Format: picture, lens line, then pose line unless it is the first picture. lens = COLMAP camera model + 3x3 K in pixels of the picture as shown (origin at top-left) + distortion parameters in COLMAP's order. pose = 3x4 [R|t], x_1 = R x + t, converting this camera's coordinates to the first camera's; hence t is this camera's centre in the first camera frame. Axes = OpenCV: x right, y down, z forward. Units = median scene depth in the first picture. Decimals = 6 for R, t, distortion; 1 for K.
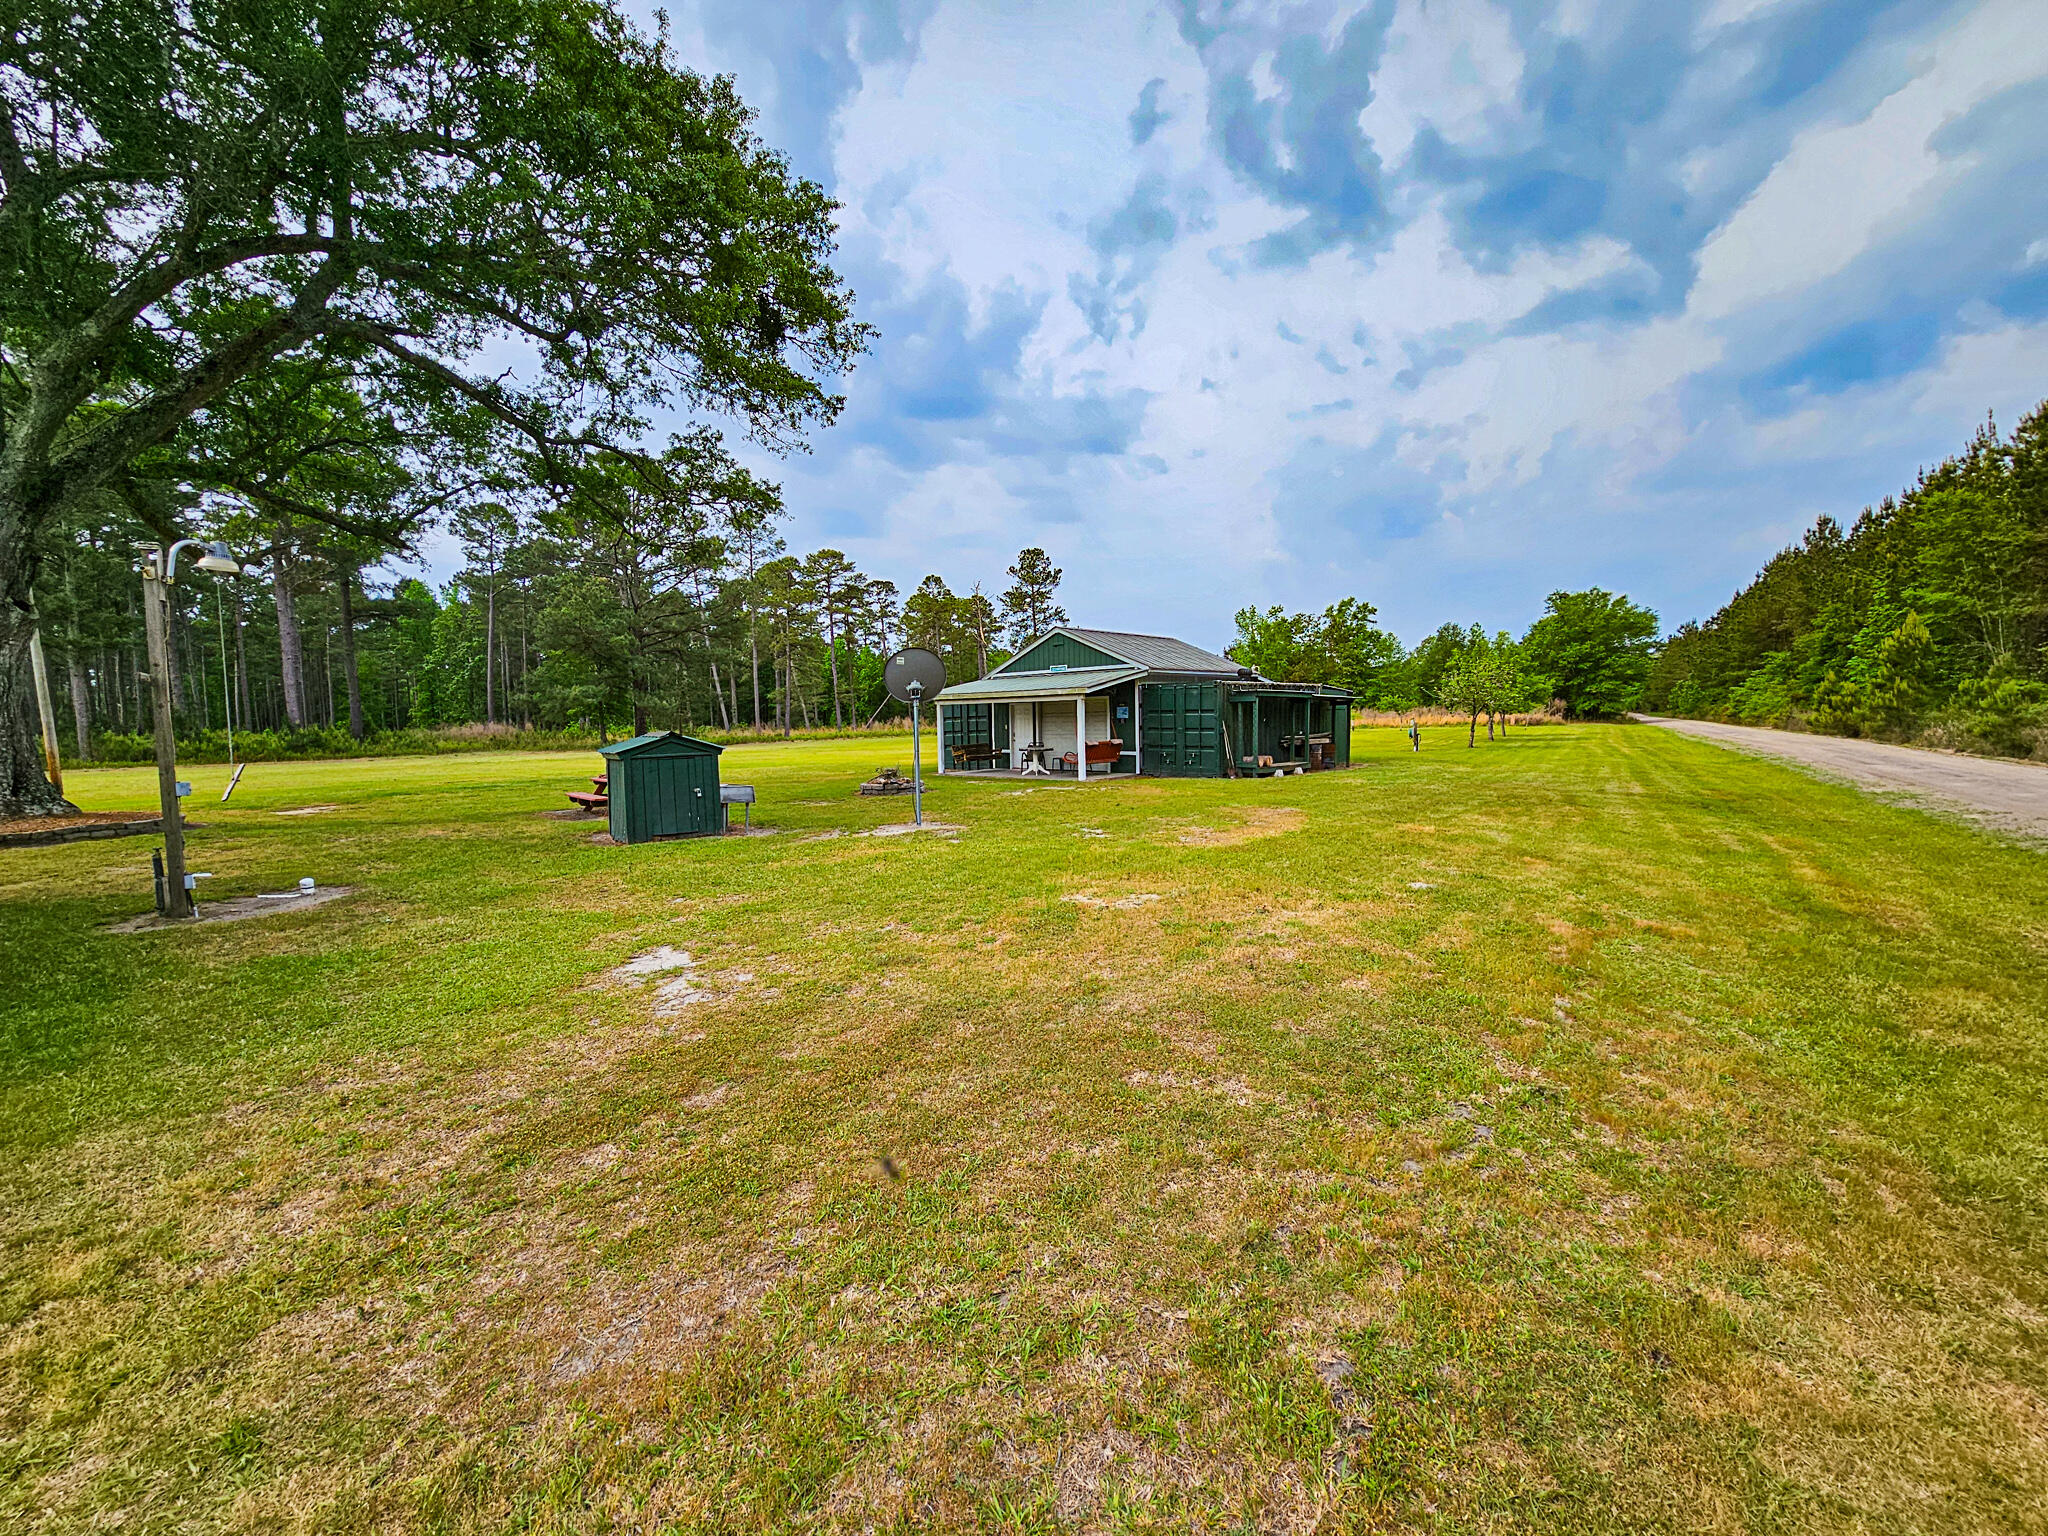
lens RADIAL K [[843.4, 0, 1023.8], [0, 843.4, 772.6], [0, 0, 1]] dist [0.000231, -0.000643]
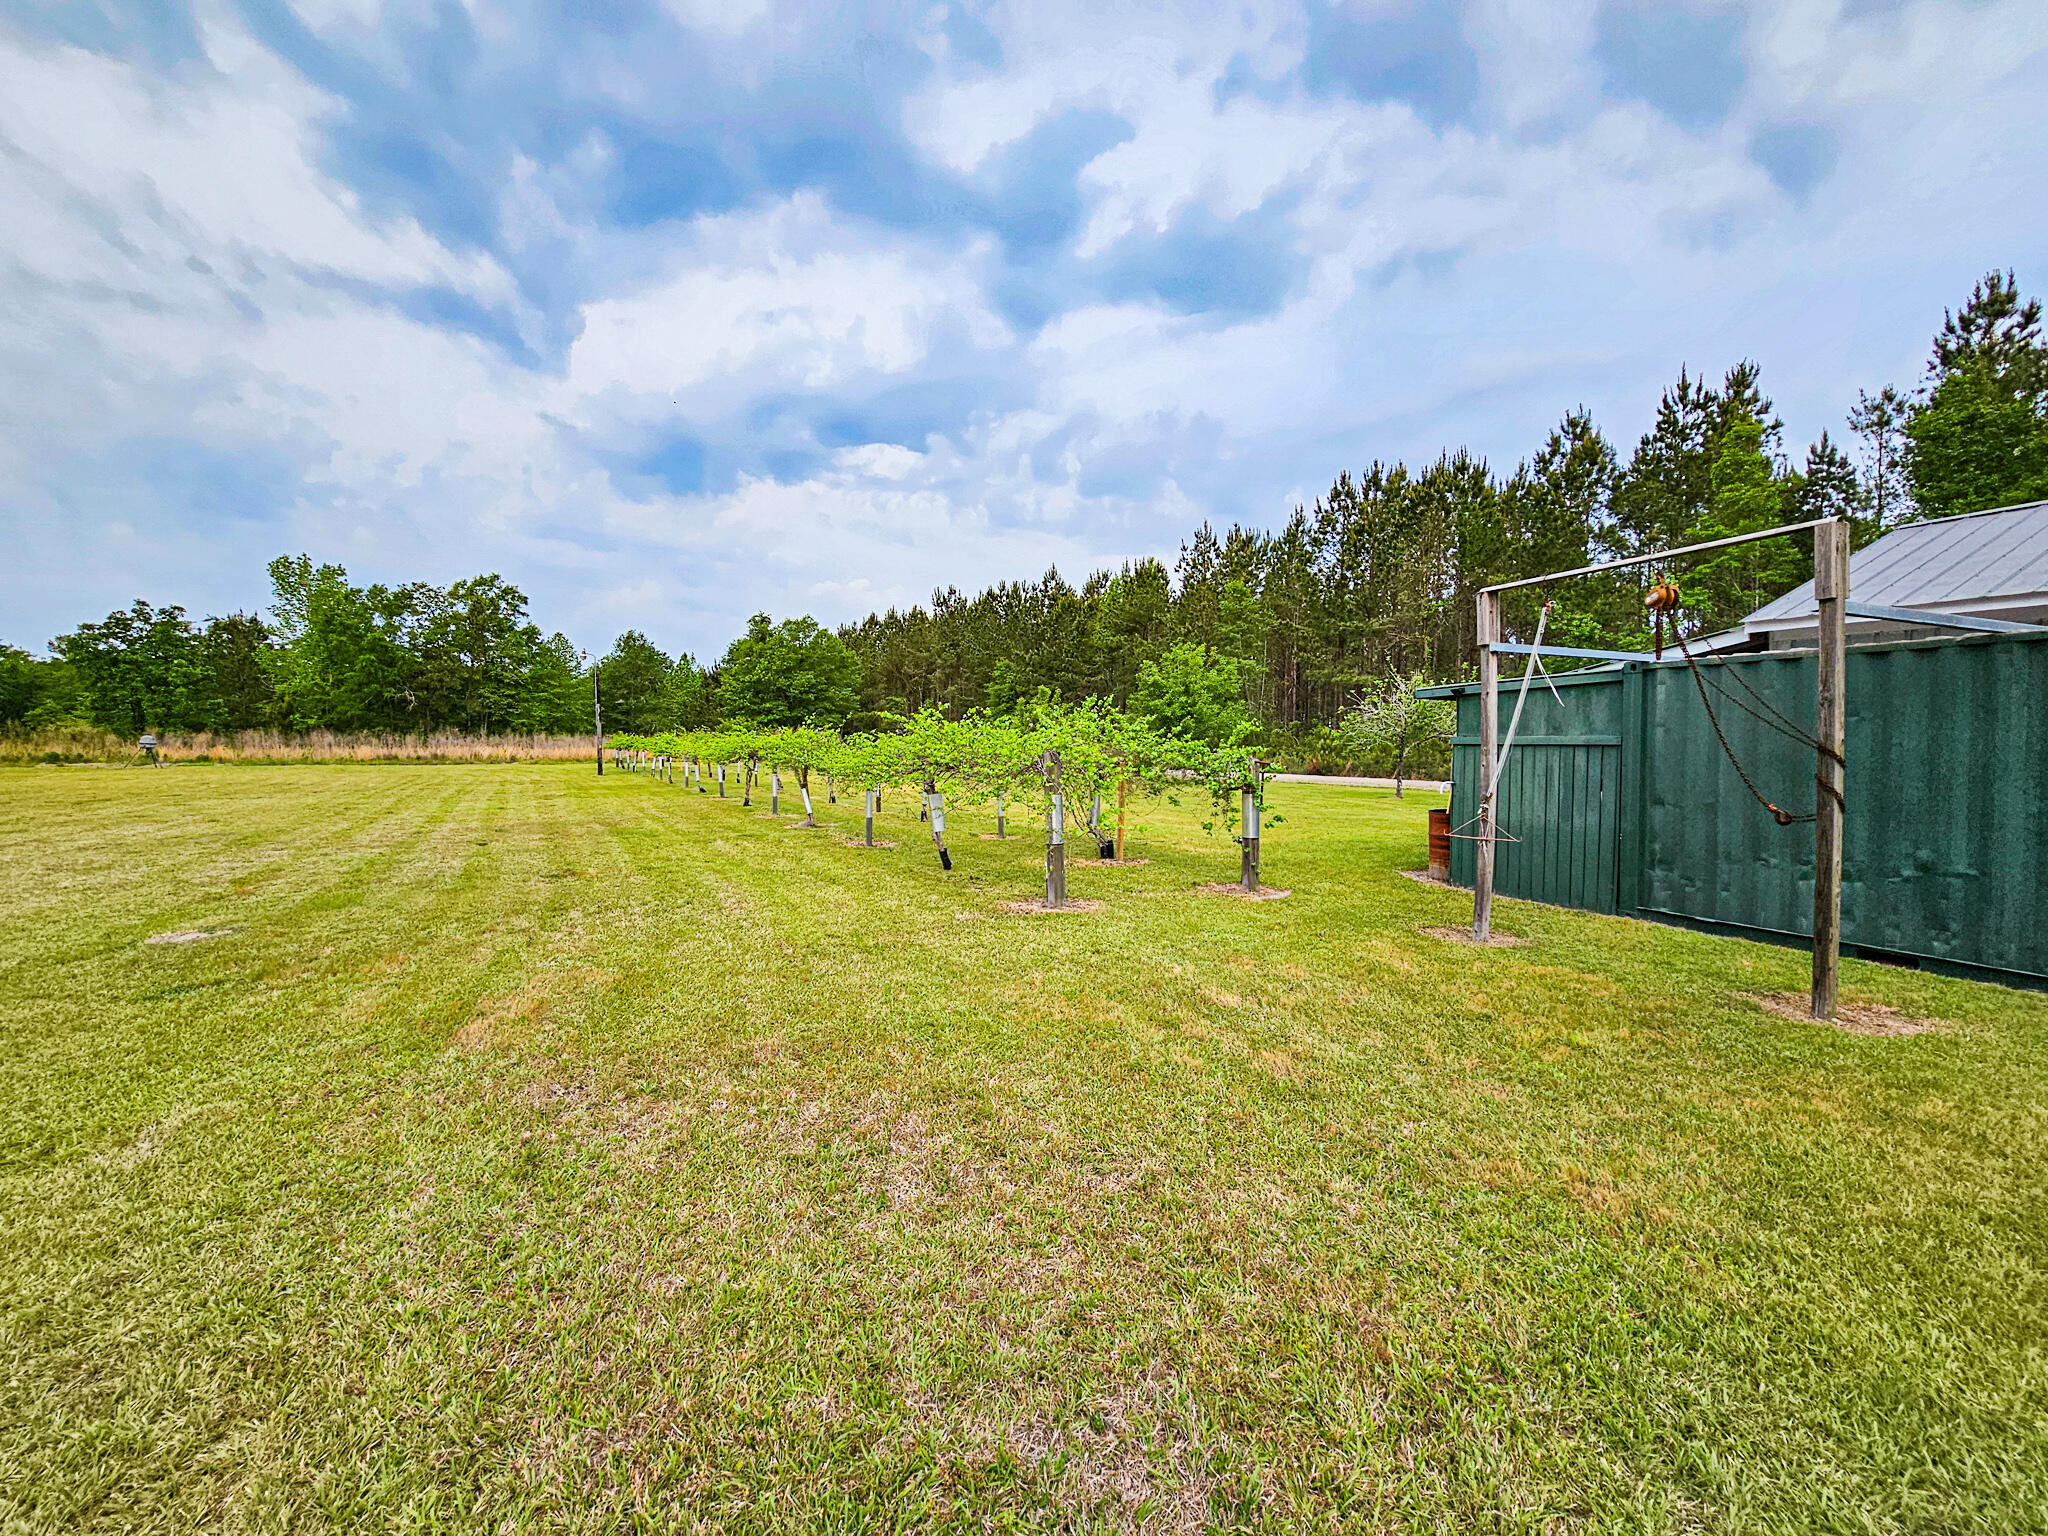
lens RADIAL K [[832.7, 0, 990.8], [0, 832.7, 756.3], [0, 0, 1]] dist [-0.005427, -0.000241]
pose [[0.382703, 0.010262, 0.923814, -0.119134], [0.041310, 0.998748, -0.028208, -0.026156], [-0.922947, 0.048958, 0.381800, 0.462380]]
